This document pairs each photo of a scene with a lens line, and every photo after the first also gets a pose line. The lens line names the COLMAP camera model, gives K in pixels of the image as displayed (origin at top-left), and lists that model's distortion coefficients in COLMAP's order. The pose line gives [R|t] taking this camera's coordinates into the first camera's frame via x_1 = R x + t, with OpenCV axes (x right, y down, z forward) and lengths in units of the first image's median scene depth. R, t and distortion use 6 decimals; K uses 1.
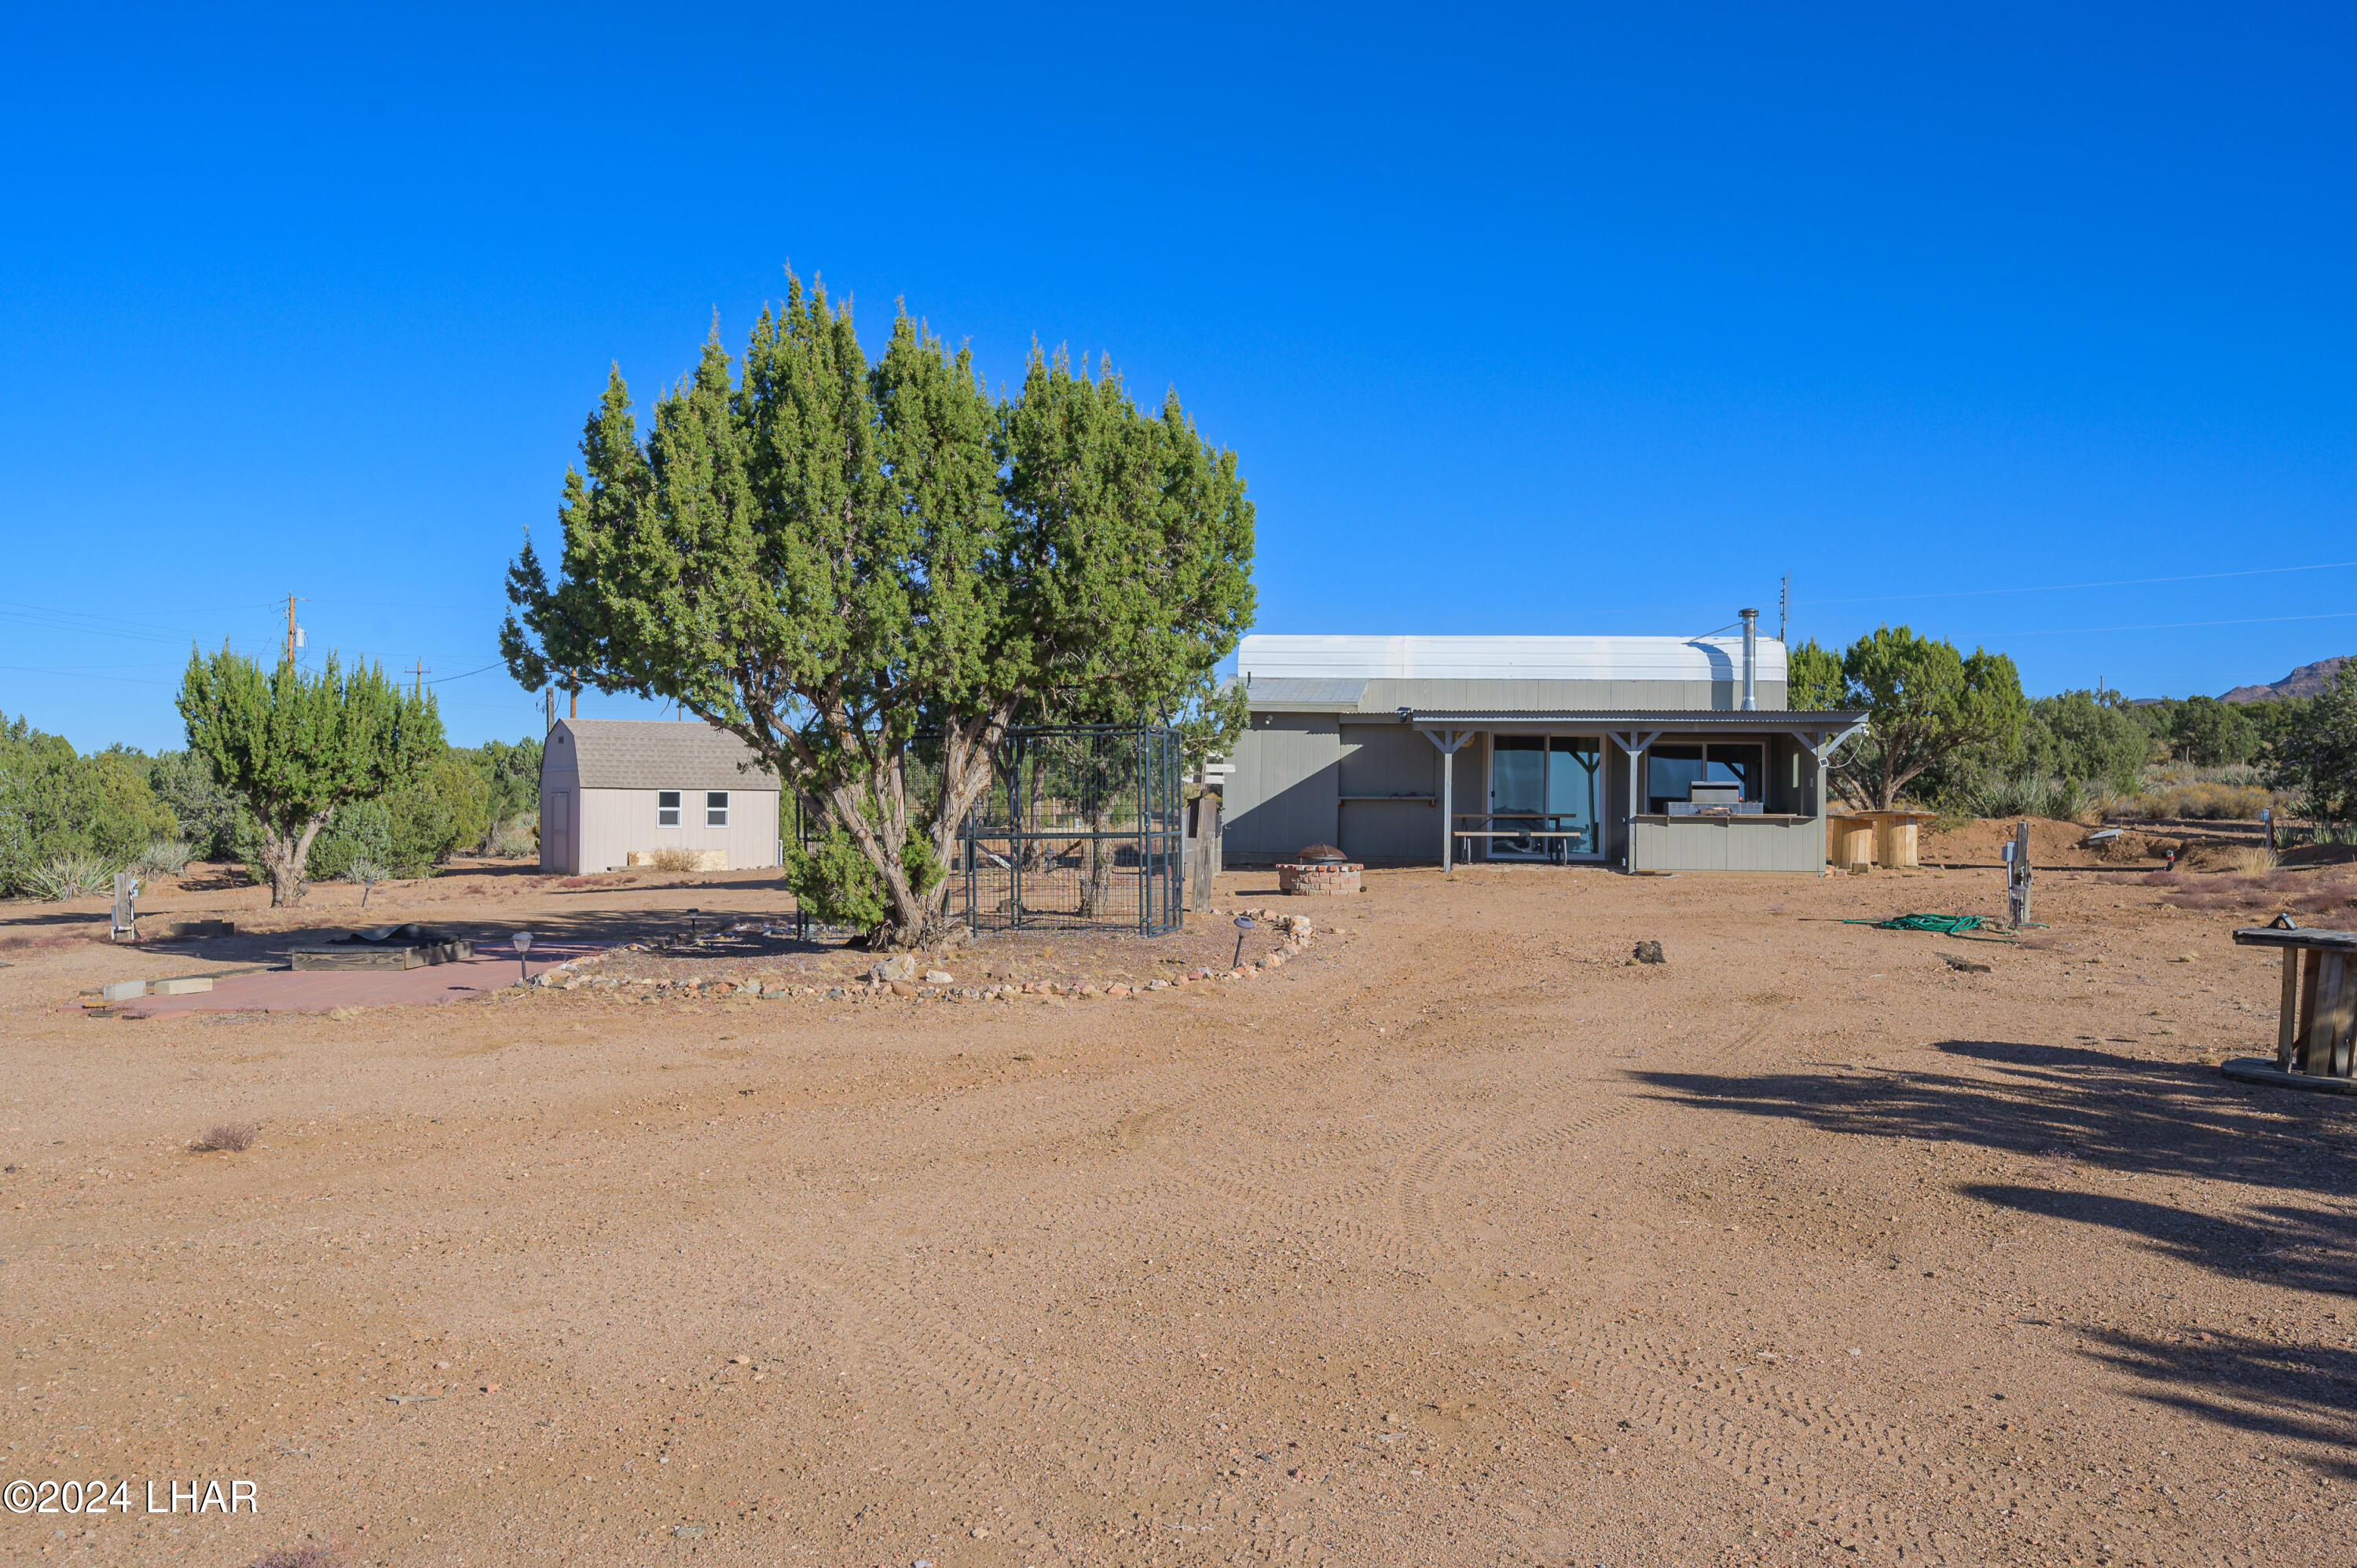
lens RADIAL K [[2009.0, 0, 1176.7], [0, 2009.0, 781.2], [0, 0, 1]] dist [0.007755, 0.001184]
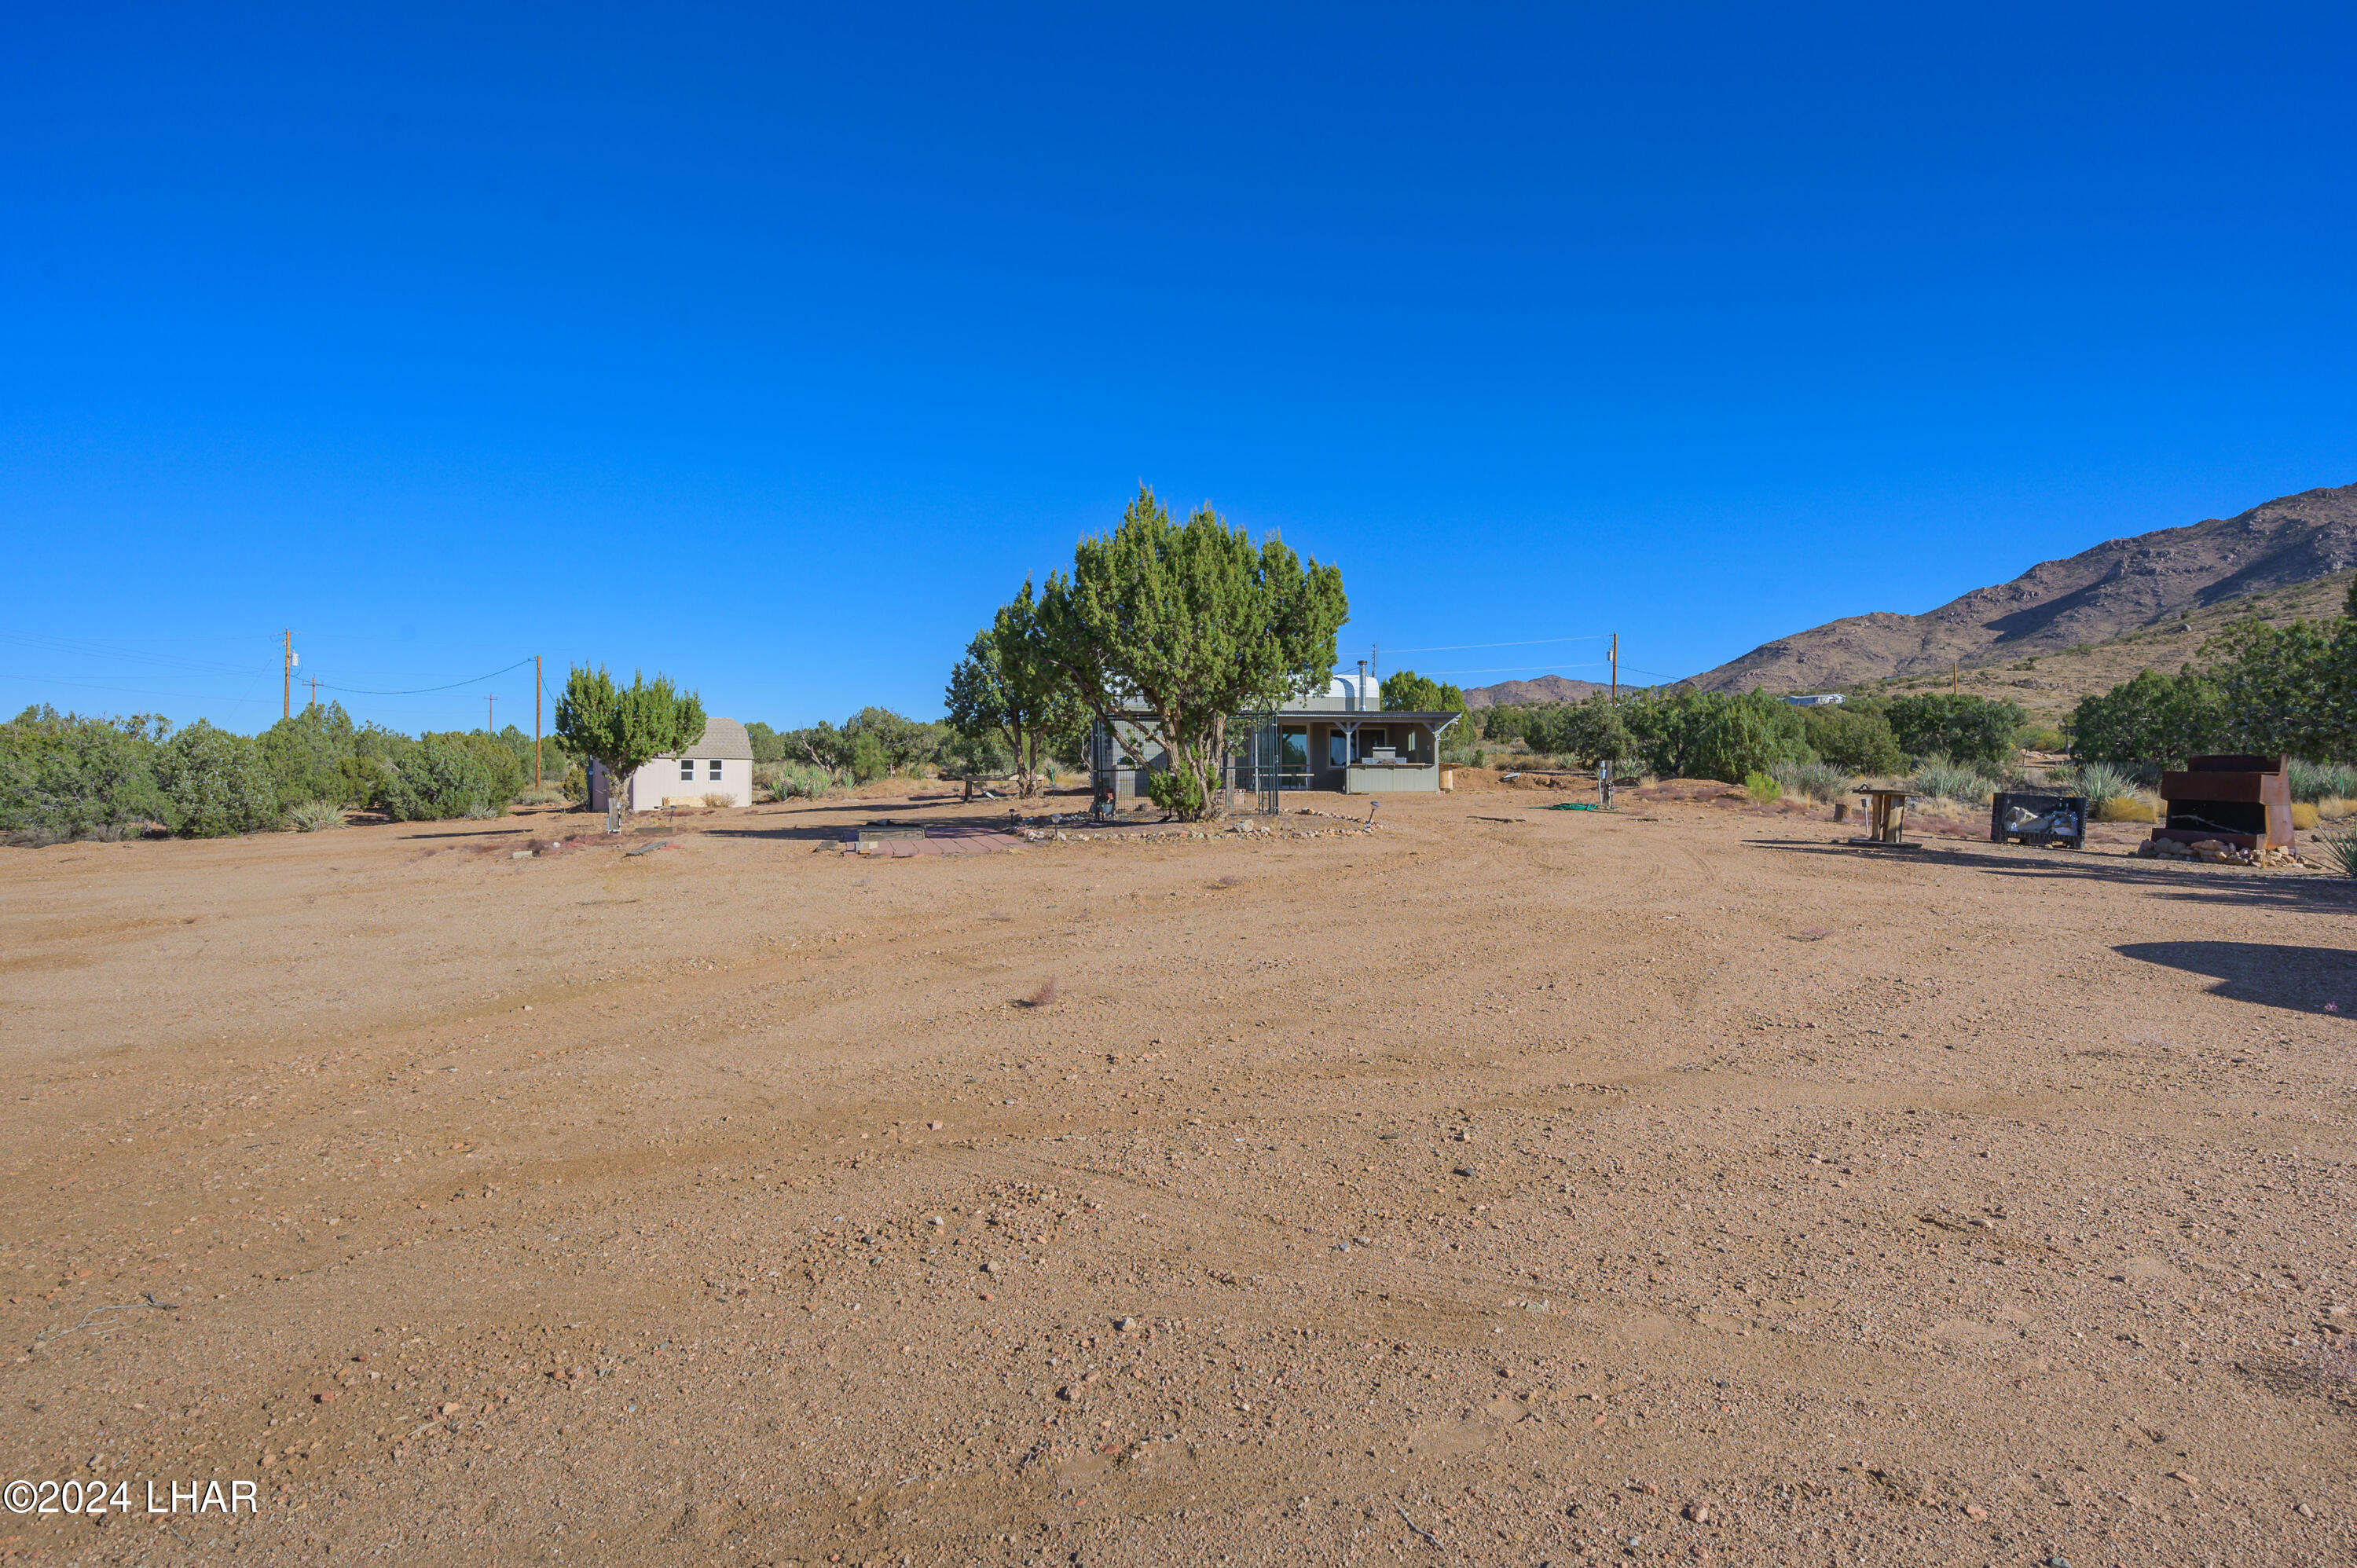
lens RADIAL K [[1206.9, 0, 1186.9], [0, 1206.9, 793.1], [0, 0, 1]] dist [0.001927, 0.000030]
pose [[0.954240, -0.012874, 0.298765, -0.279599], [0.004658, 0.999592, 0.028195, 0.011218], [-0.299006, -0.025513, 0.953910, -0.087407]]
